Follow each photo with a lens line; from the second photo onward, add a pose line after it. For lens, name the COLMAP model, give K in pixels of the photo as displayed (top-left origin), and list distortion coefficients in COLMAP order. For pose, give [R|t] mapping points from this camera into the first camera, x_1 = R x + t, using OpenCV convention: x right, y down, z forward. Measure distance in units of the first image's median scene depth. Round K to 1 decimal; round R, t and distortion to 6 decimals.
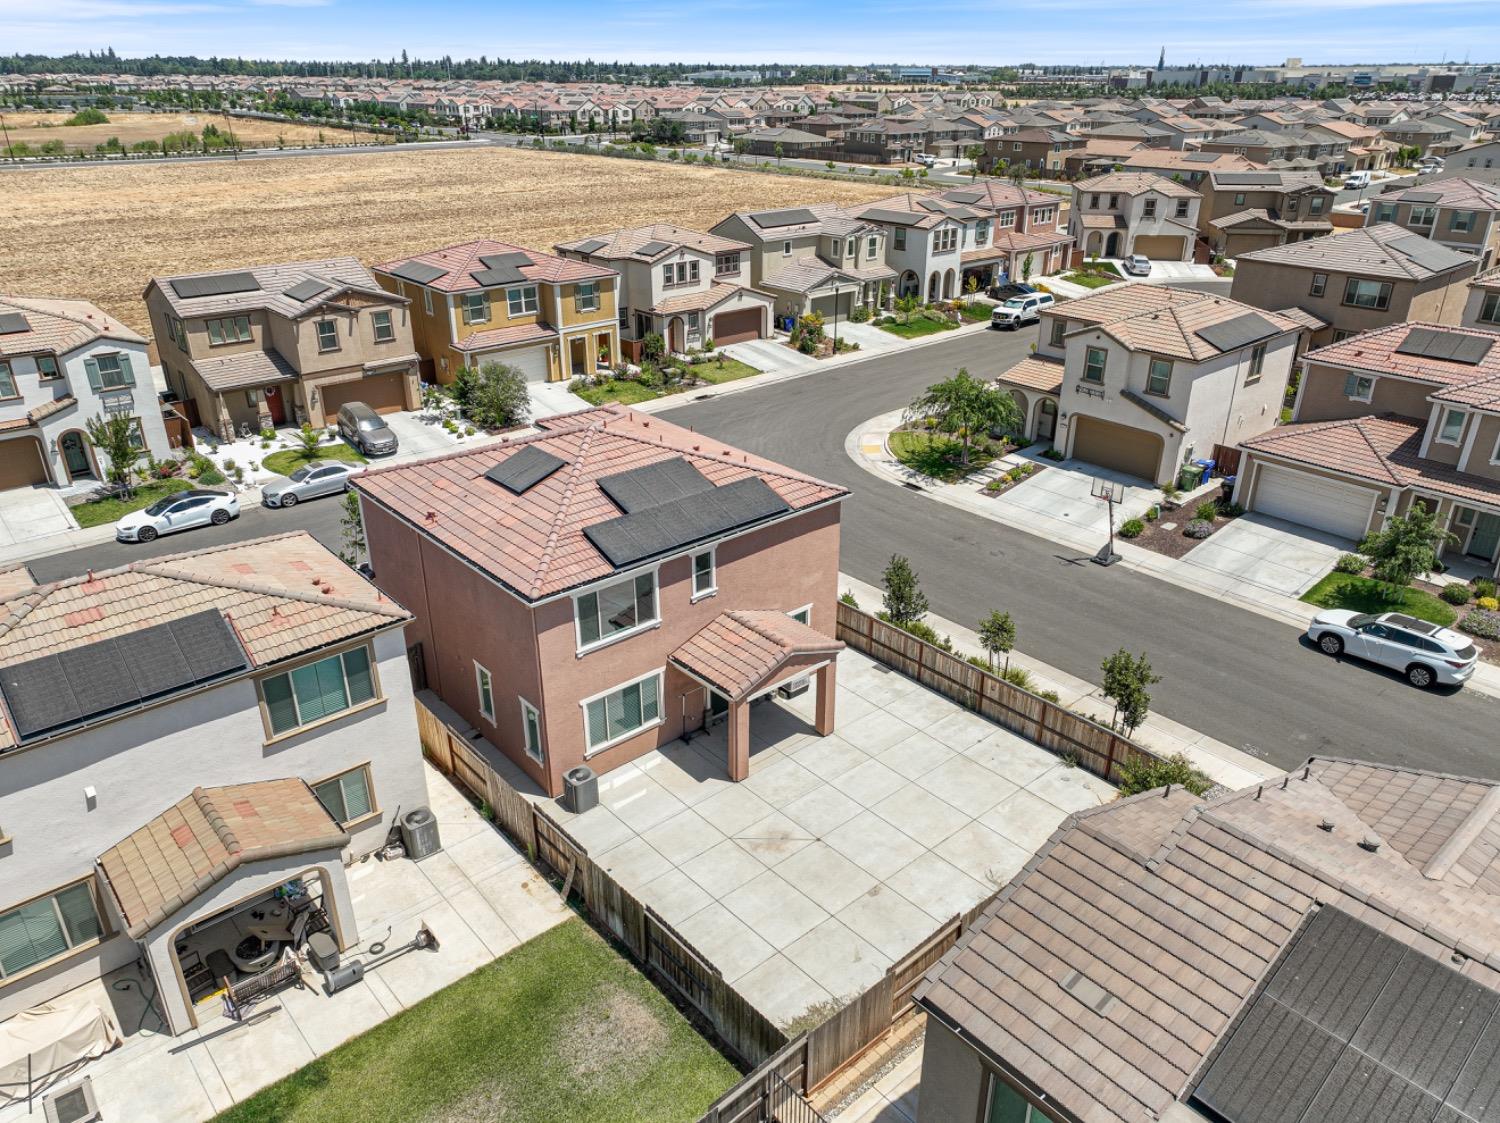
lens RADIAL K [[1054.8, 0, 749.6], [0, 1054.8, 566.3], [0, 0, 1]] dist [-0.001256, 0.018147]
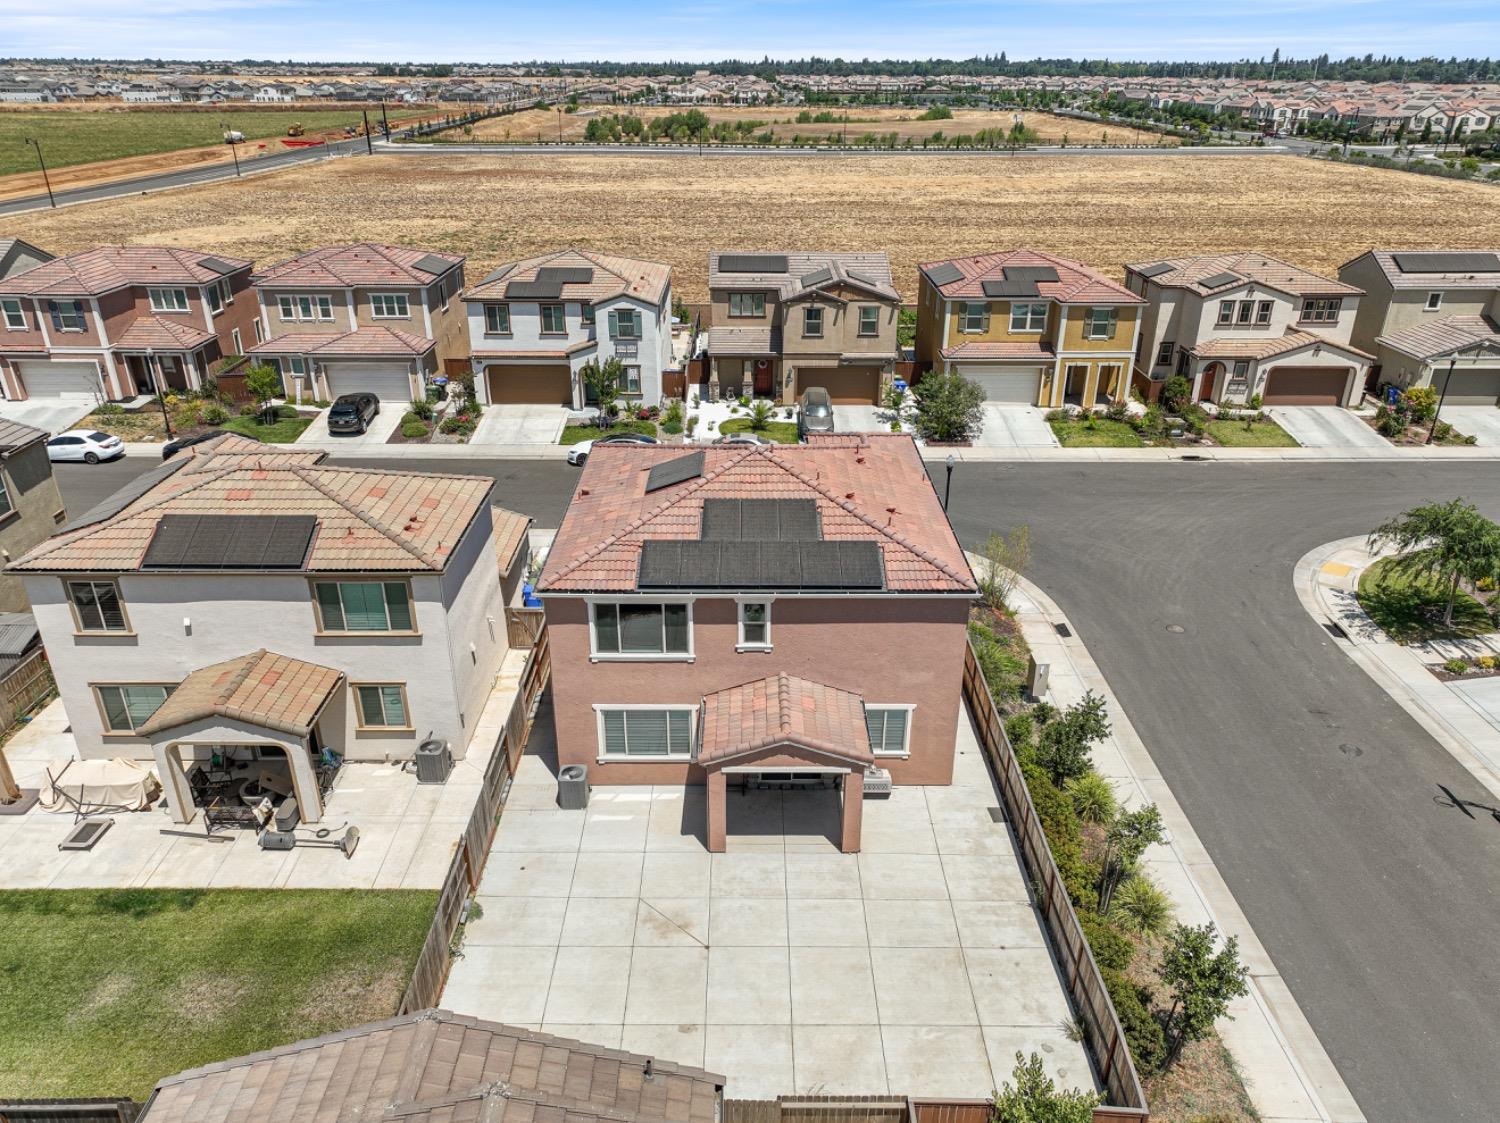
lens RADIAL K [[1054.8, 0, 748.2], [0, 1054.8, 562.0], [0, 0, 1]] dist [-0.001256, 0.018147]
pose [[0.753656, 0.280744, -0.594294, 0.254086], [-0.282895, 0.954705, 0.092246, -0.067754], [0.593273, 0.098601, 0.798940, 0.136219]]
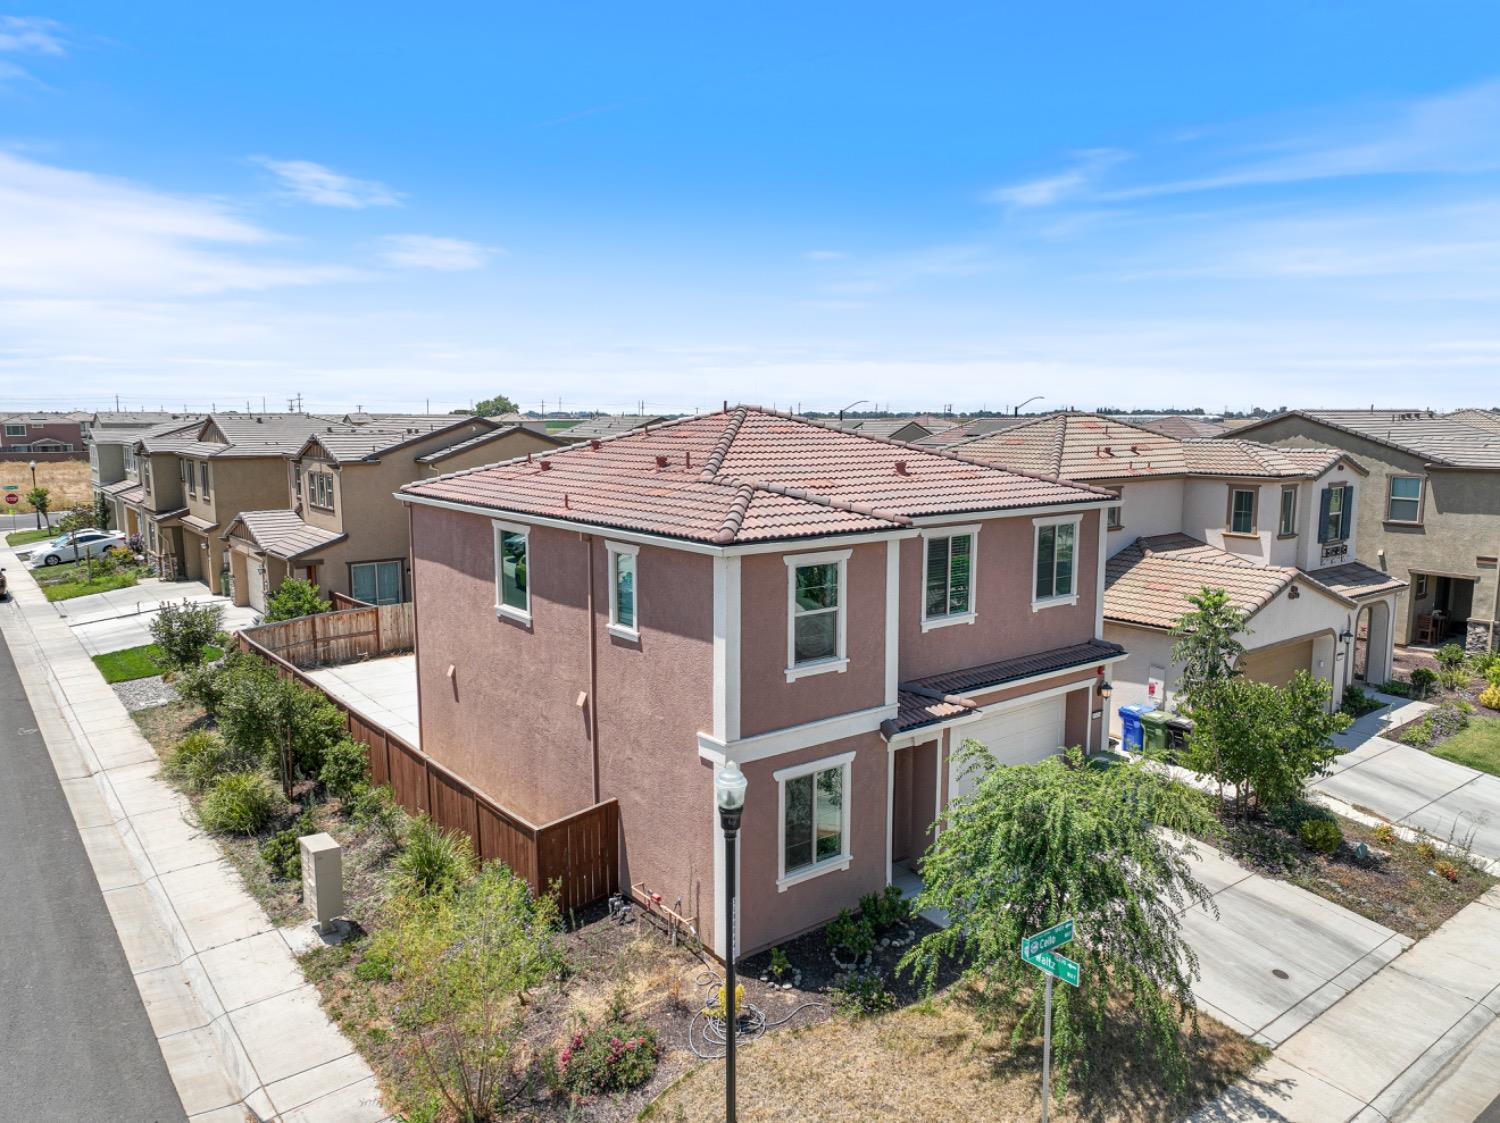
lens RADIAL K [[1054.8, 0, 753.7], [0, 1054.8, 560.2], [0, 0, 1]] dist [-0.001256, 0.018147]
pose [[-0.998582, -0.009350, 0.052409, -0.111012], [0.020973, 0.835748, 0.548713, -0.248165], [-0.048931, 0.549034, -0.834366, 0.939508]]
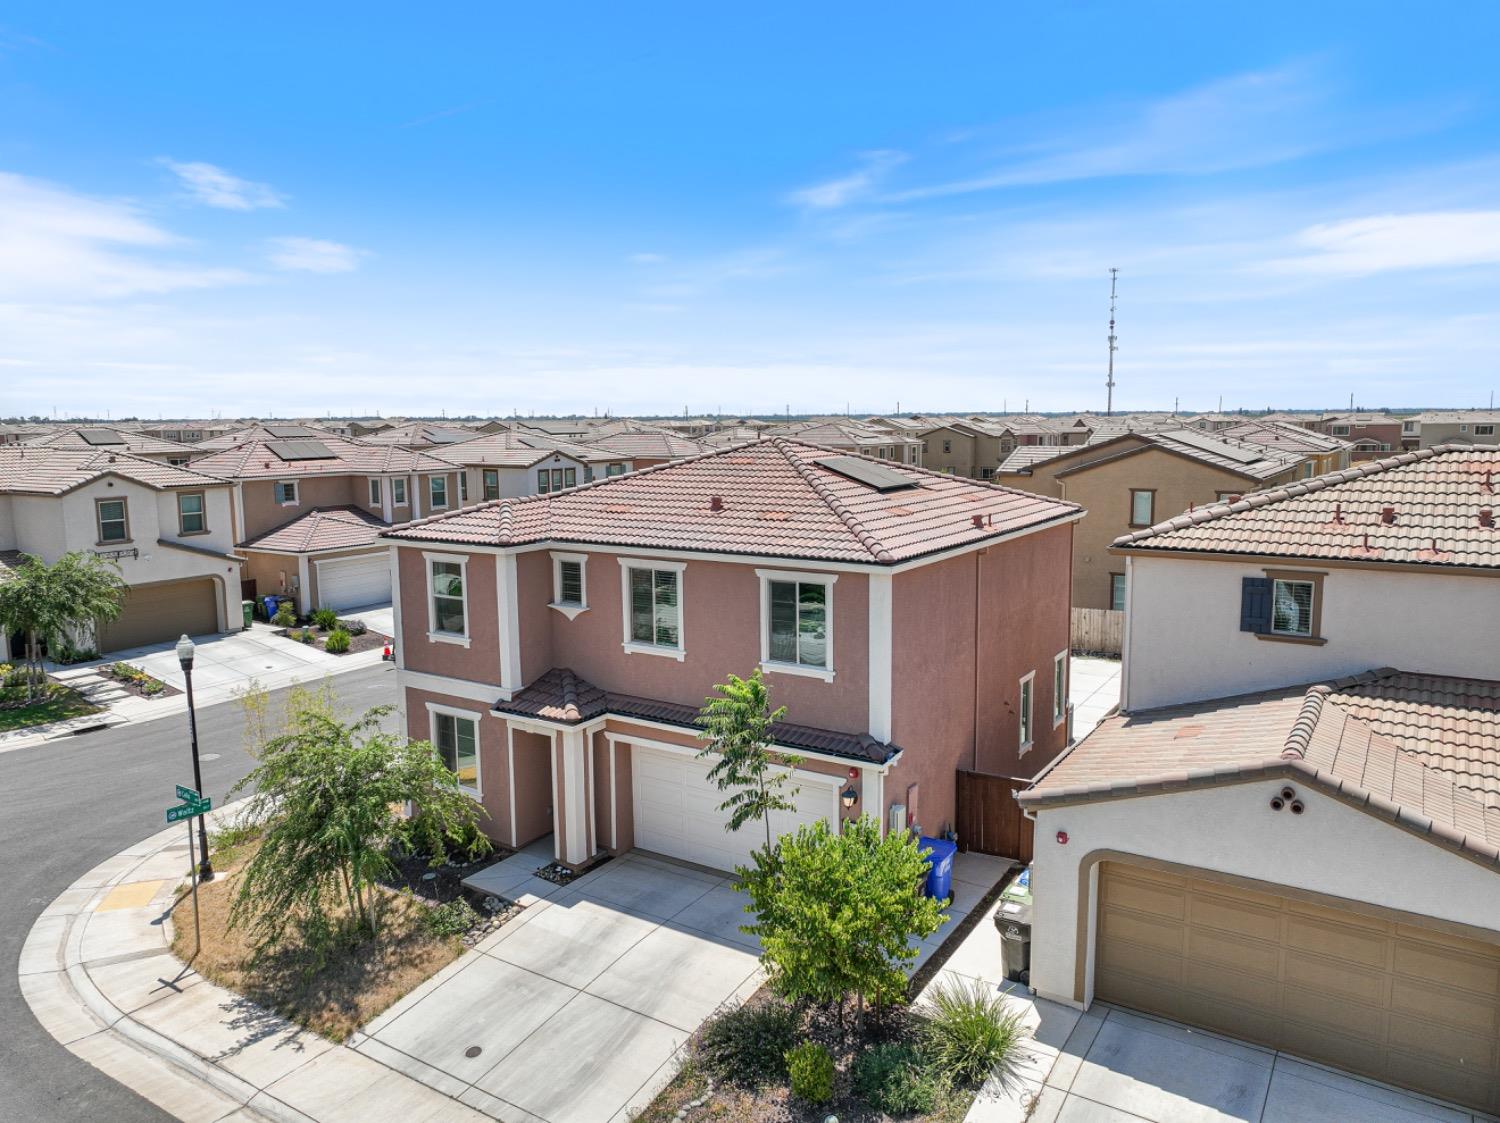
lens RADIAL K [[1054.8, 0, 752.6], [0, 1054.8, 559.8], [0, 0, 1]] dist [-0.001256, 0.018147]
pose [[-0.278122, -0.128529, 0.951908, -0.504533], [0.420364, 0.874782, 0.240935, -0.140446], [-0.863679, 0.467157, -0.189268, 0.684085]]
